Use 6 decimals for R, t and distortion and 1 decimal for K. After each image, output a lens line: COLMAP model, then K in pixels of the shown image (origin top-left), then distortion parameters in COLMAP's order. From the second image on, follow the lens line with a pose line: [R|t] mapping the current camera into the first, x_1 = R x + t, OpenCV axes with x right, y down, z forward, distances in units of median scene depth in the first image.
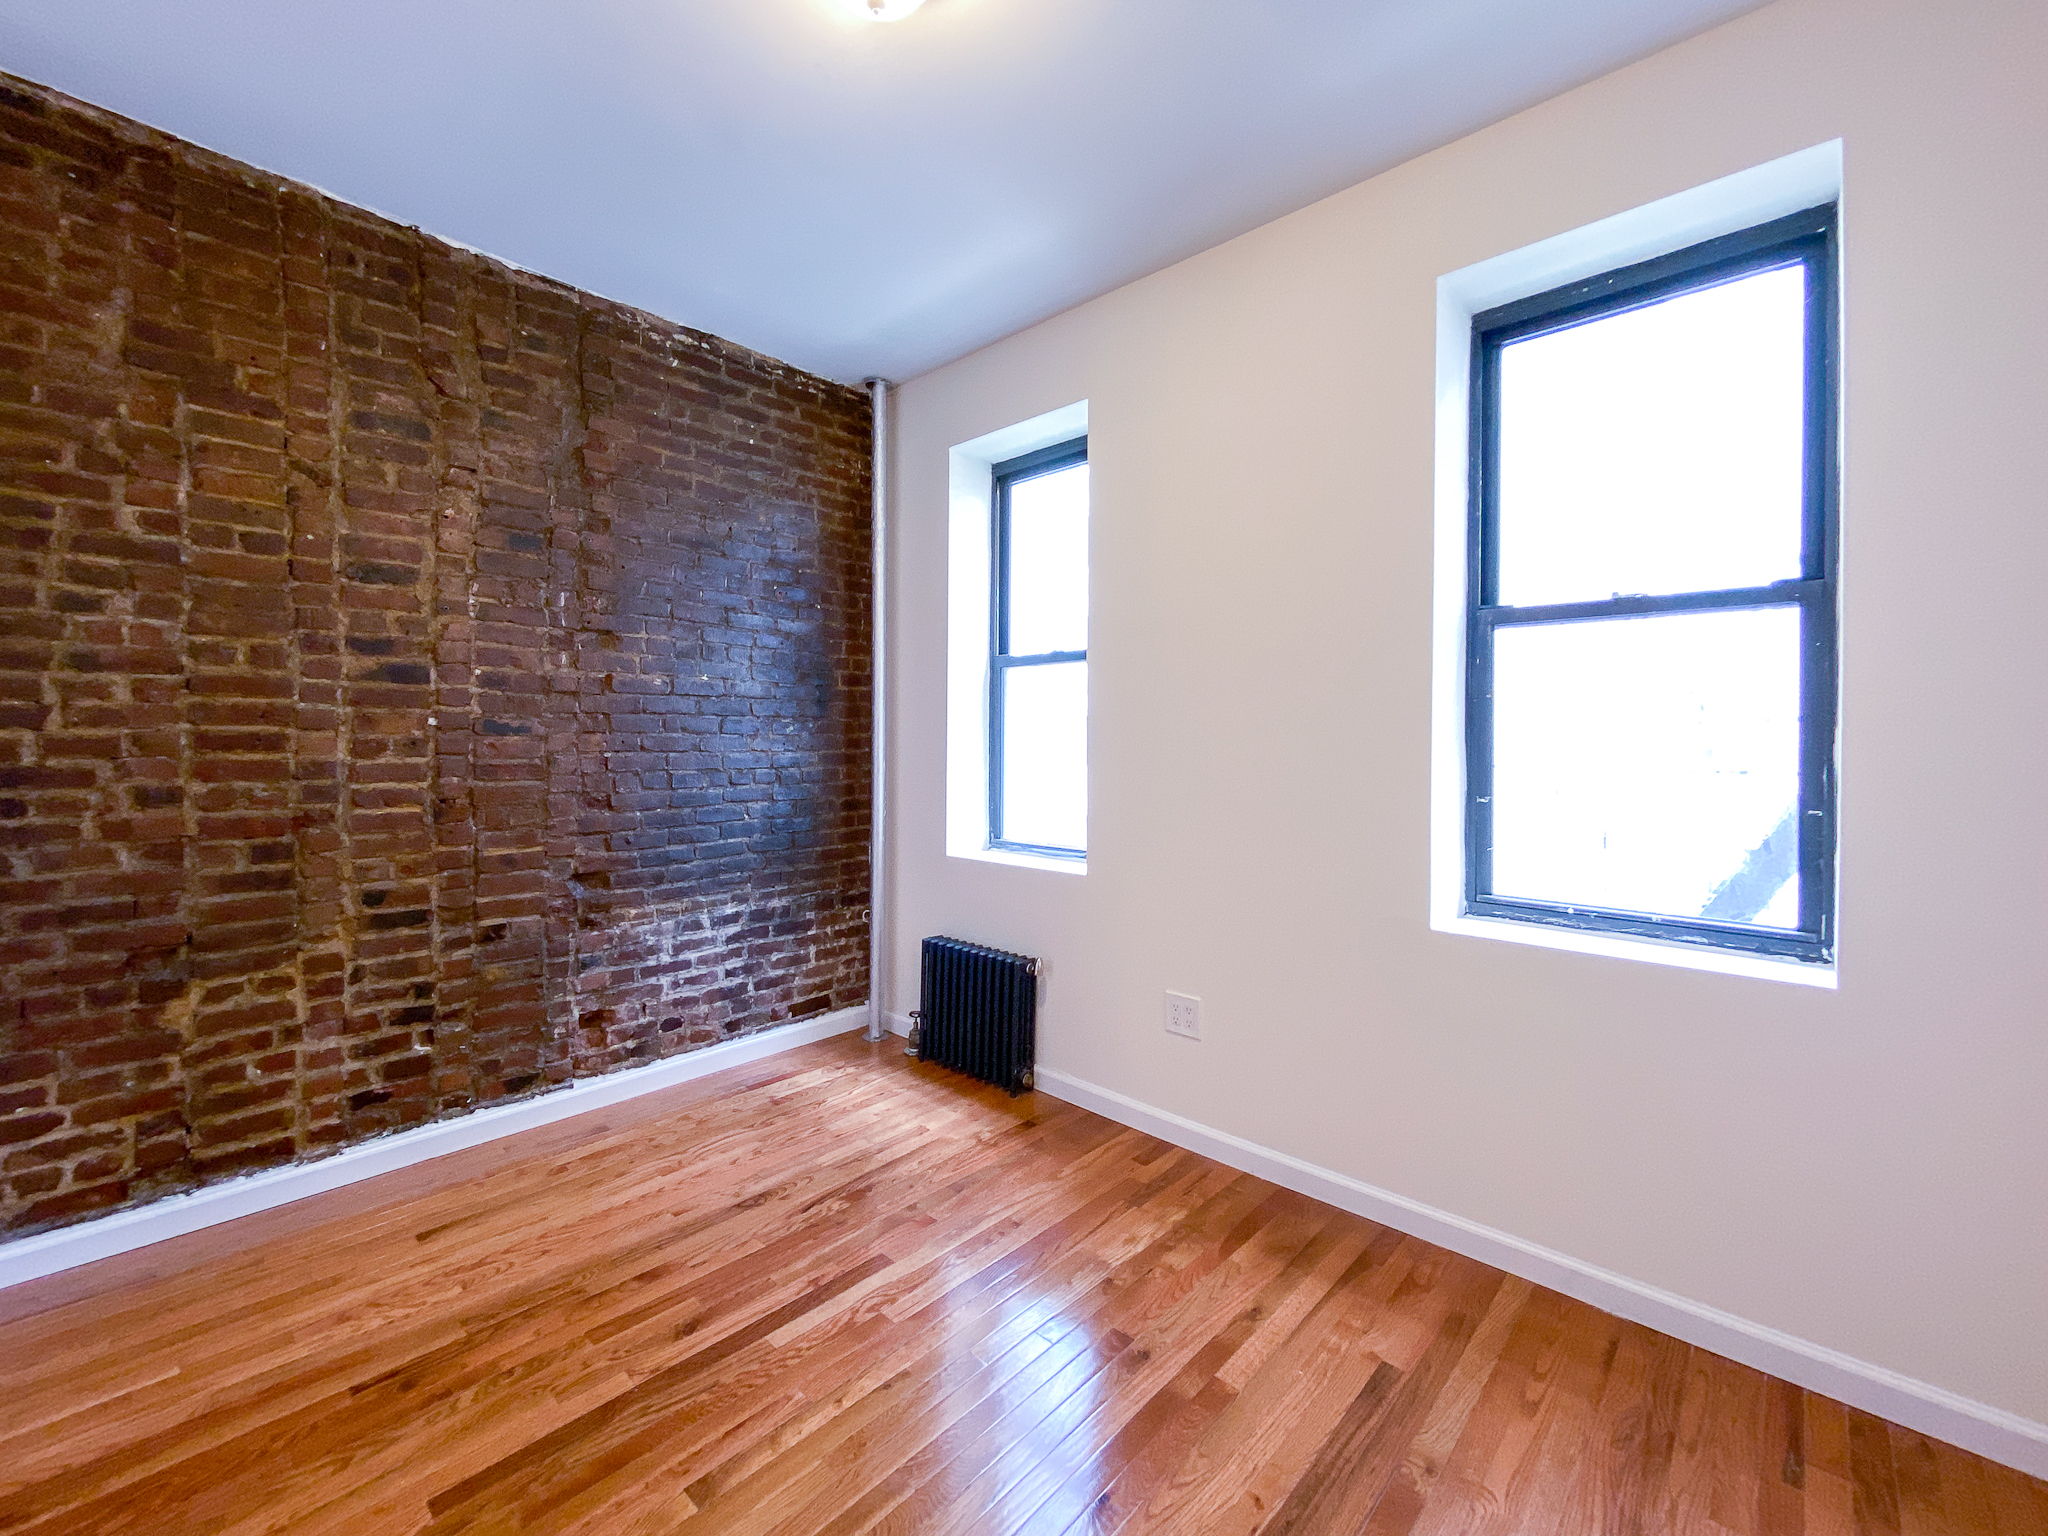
lens RADIAL K [[838.0, 0, 1021.7], [0, 838.0, 748.0], [0, 0, 1]] dist [-0.003384, 0.001508]
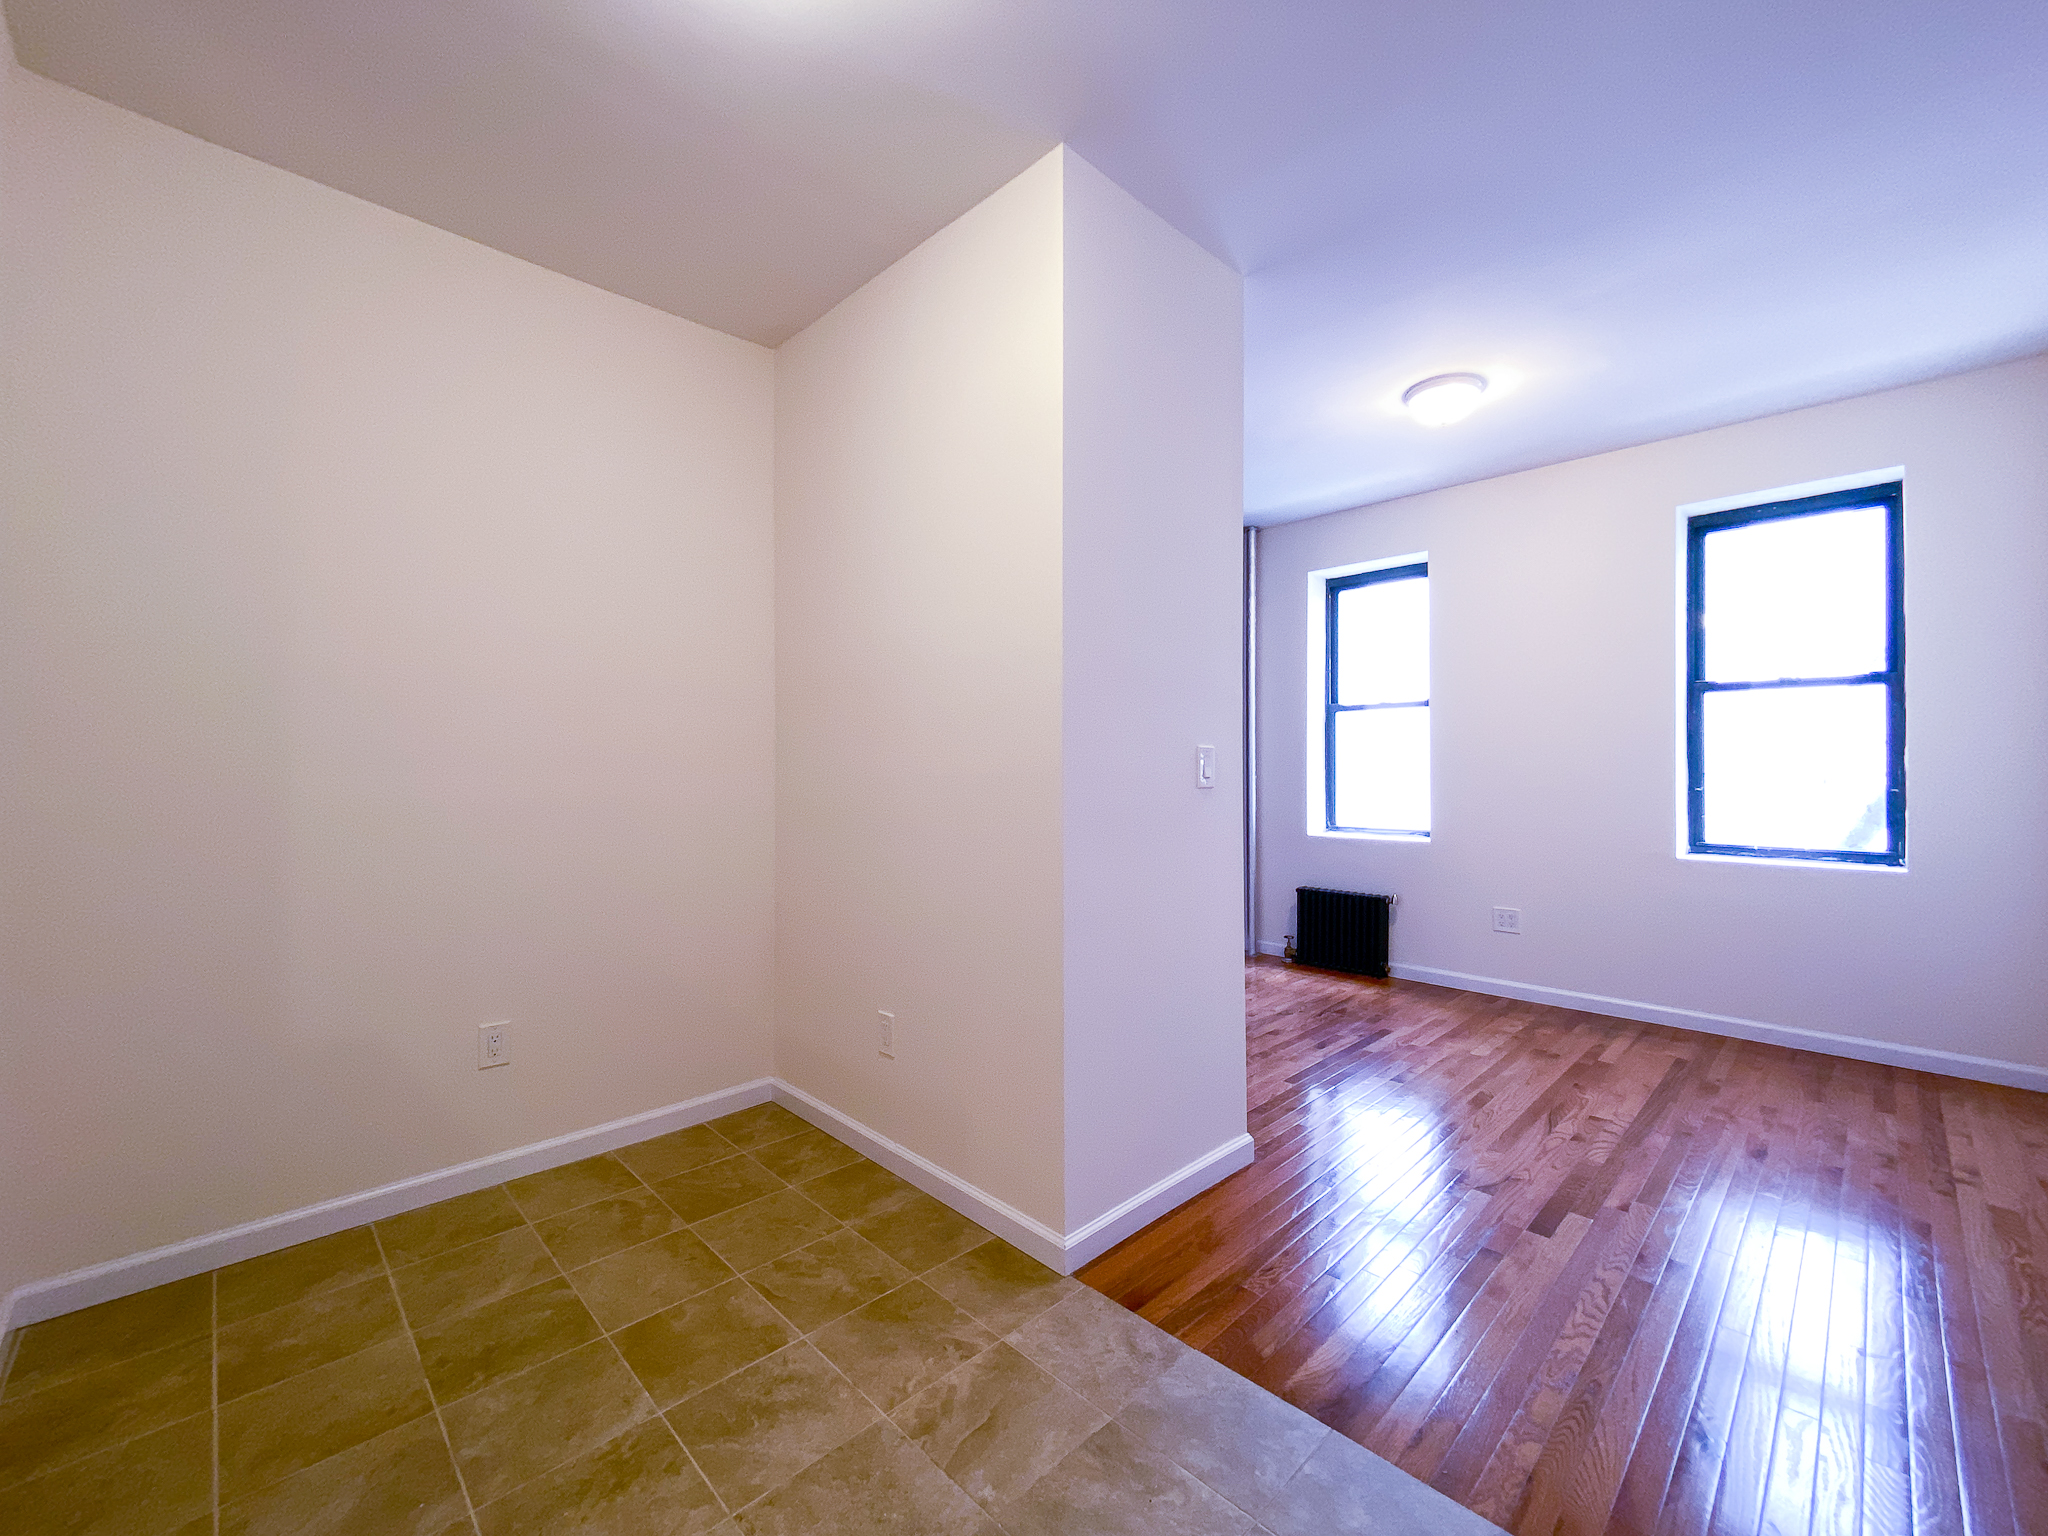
lens RADIAL K [[838.0, 0, 1018.5], [0, 838.0, 768.3], [0, 0, 1]] dist [-0.003384, 0.001508]
pose [[0.998795, -0.006407, -0.048648, -0.794571], [0.006069, 0.999956, -0.007088, 0.019328], [0.048691, 0.006784, 0.998791, -0.834600]]
